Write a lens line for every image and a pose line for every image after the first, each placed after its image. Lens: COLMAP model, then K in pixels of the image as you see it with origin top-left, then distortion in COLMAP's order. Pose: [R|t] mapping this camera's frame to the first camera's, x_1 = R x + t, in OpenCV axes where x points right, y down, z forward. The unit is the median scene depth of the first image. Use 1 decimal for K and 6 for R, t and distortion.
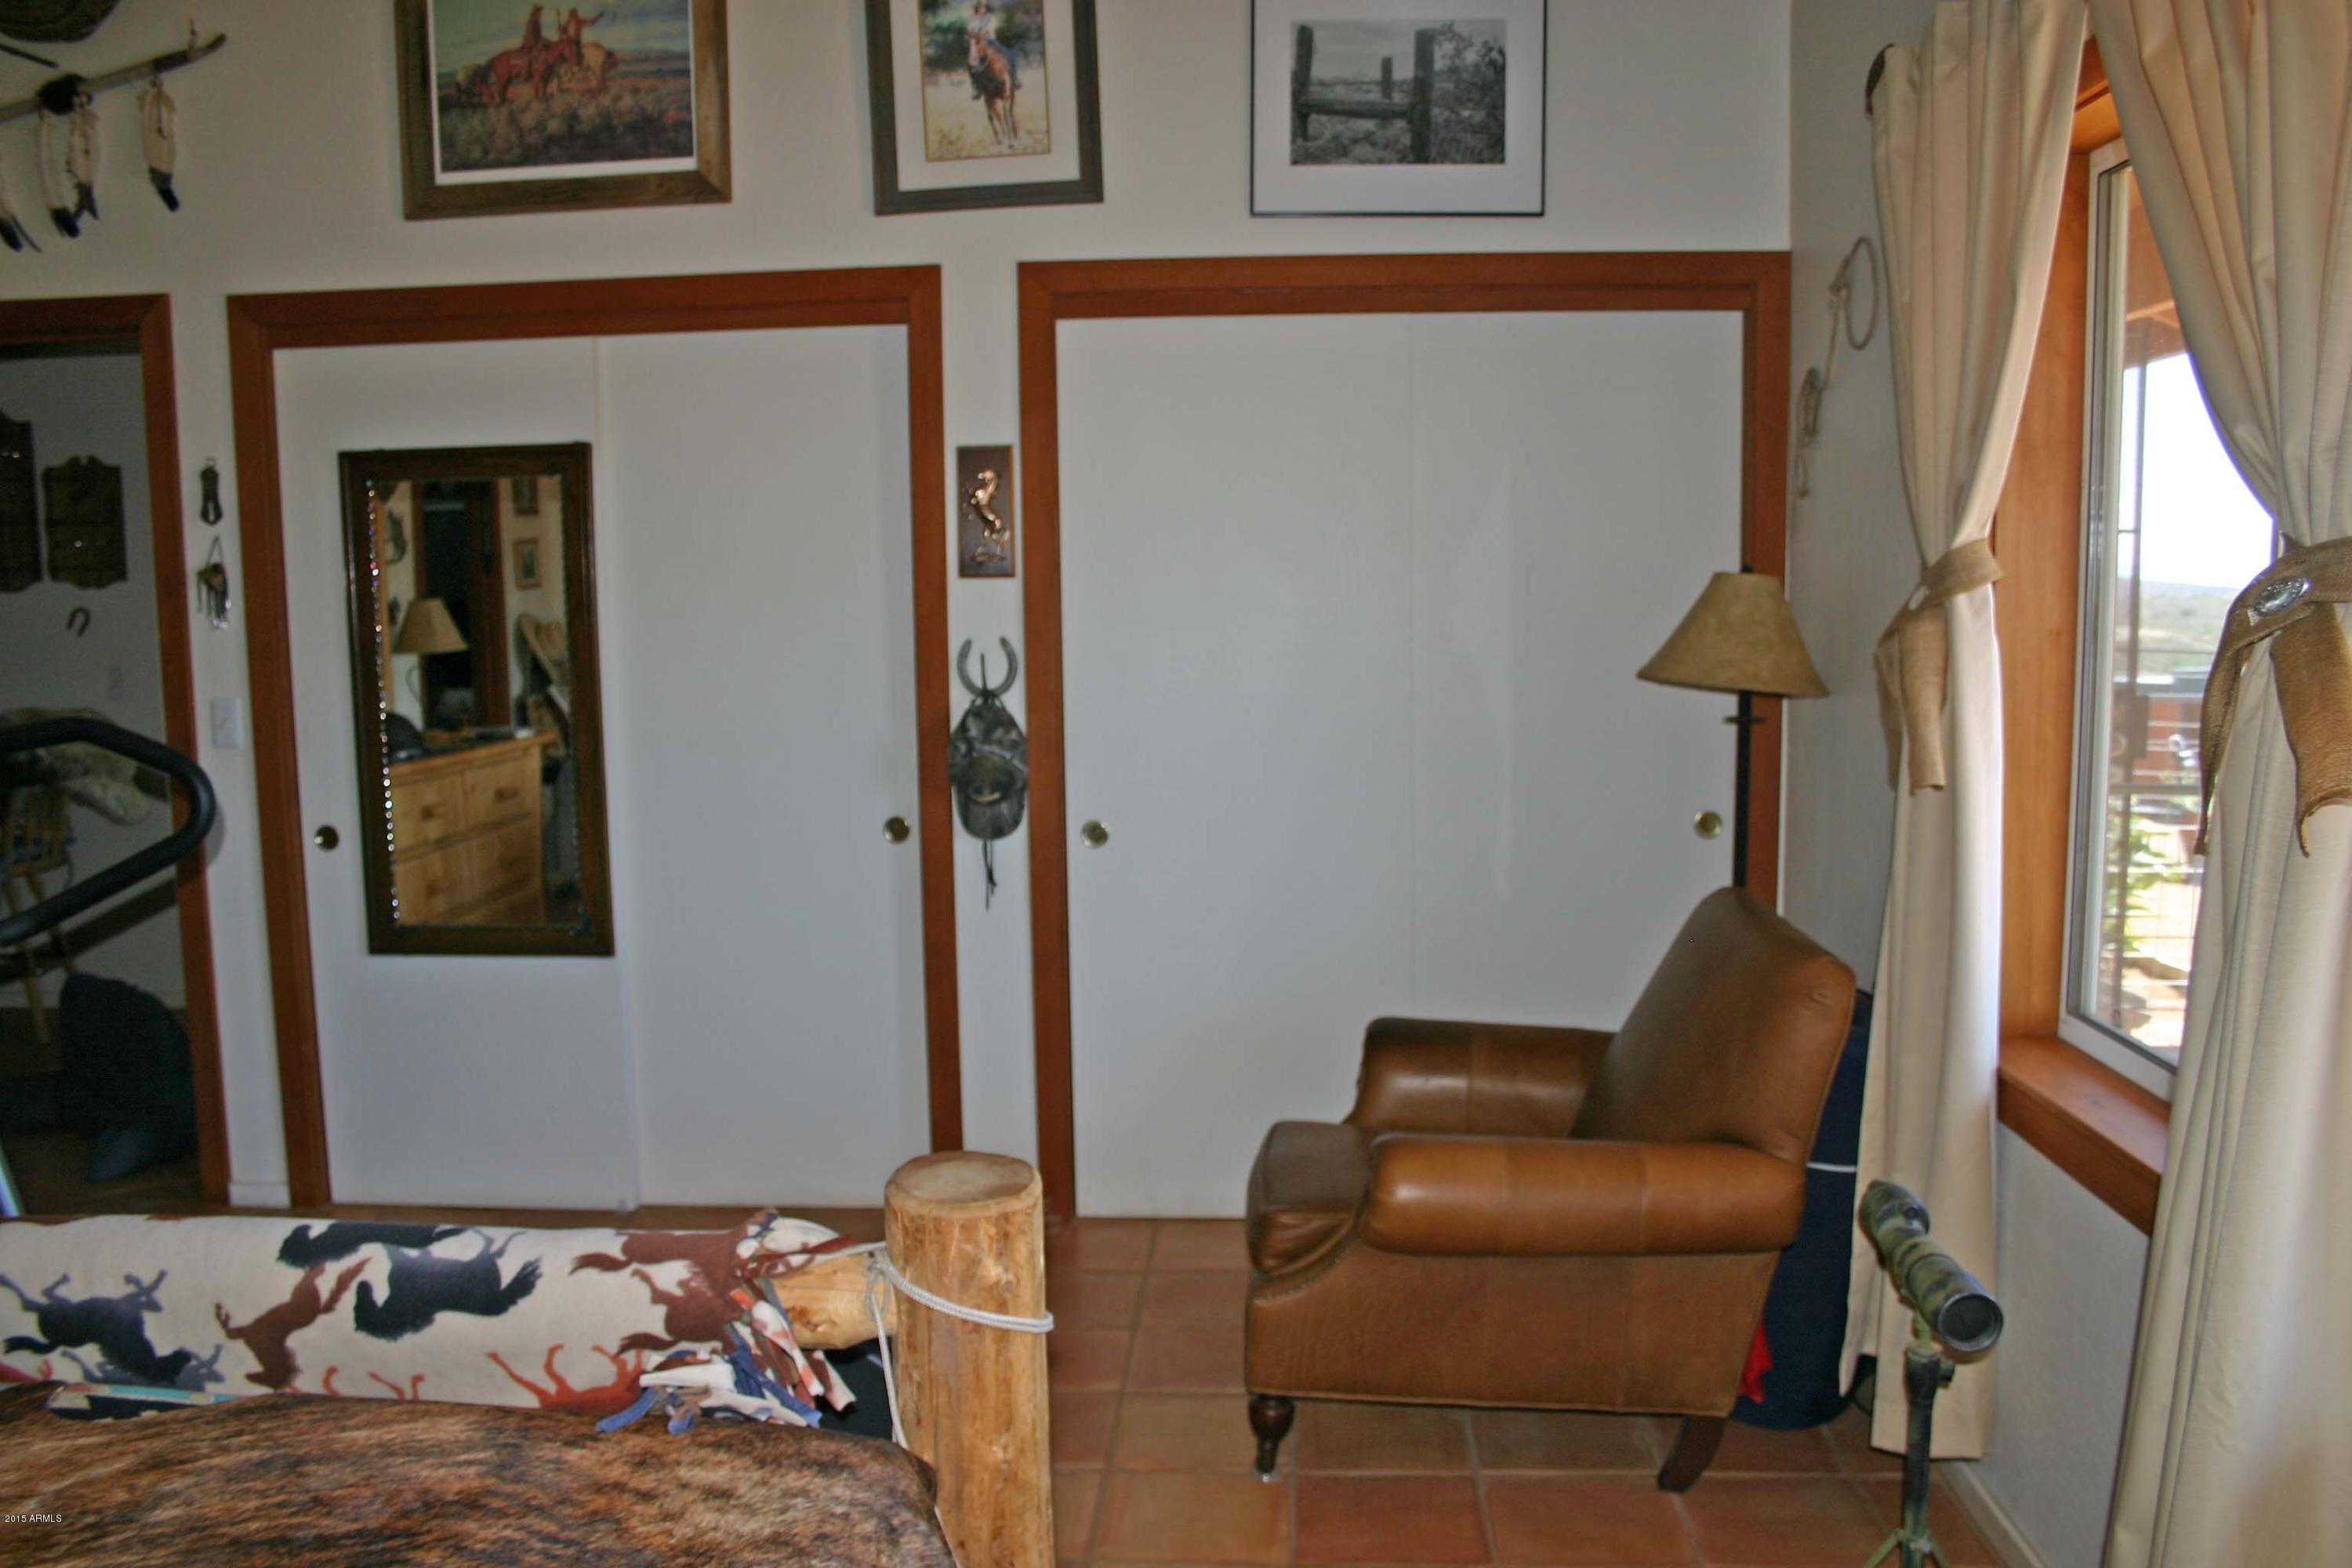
lens RADIAL K [[1900.2, 0, 1169.4], [0, 1900.2, 819.9], [0, 0, 1]] dist [-0.153454, 0.123979]
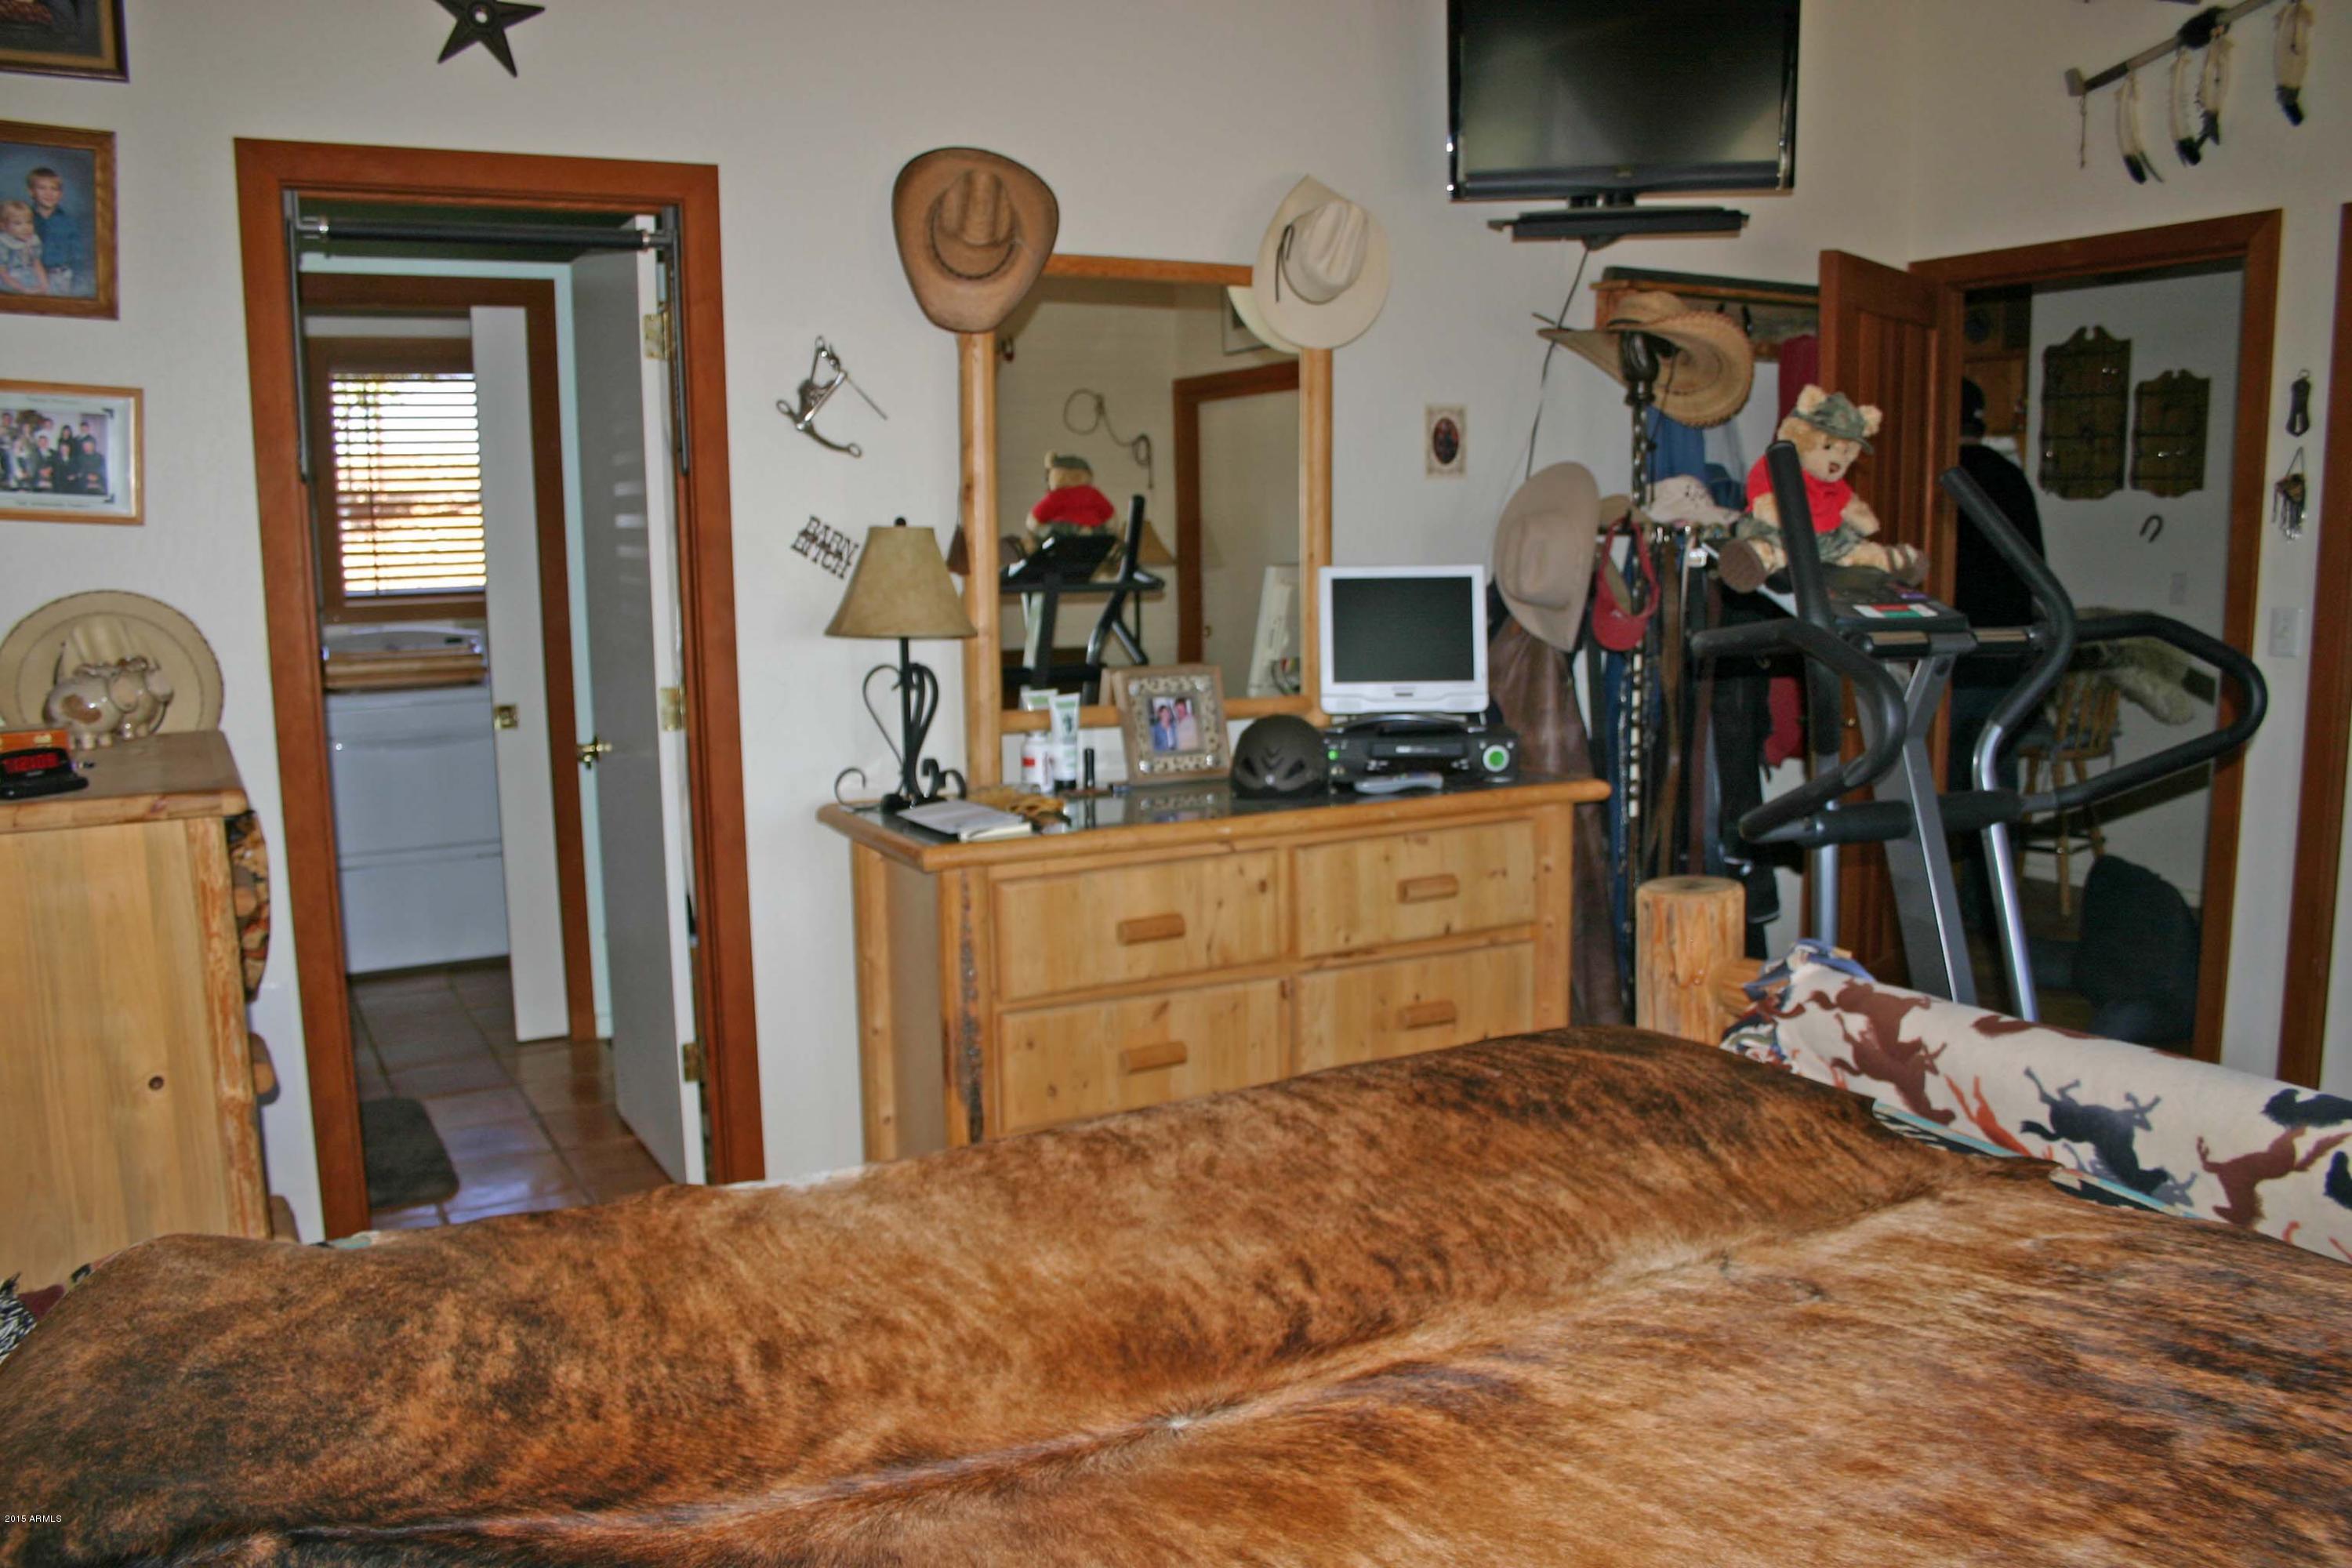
lens RADIAL K [[1900.2, 0, 1169.4], [0, 1900.2, 819.9], [0, 0, 1]] dist [-0.153454, 0.123979]
pose [[0.523938, 0.140104, -0.840154, 0.063873], [-0.099018, 0.989710, 0.103294, 0.017861], [0.845981, 0.029071, 0.532420, -0.140452]]
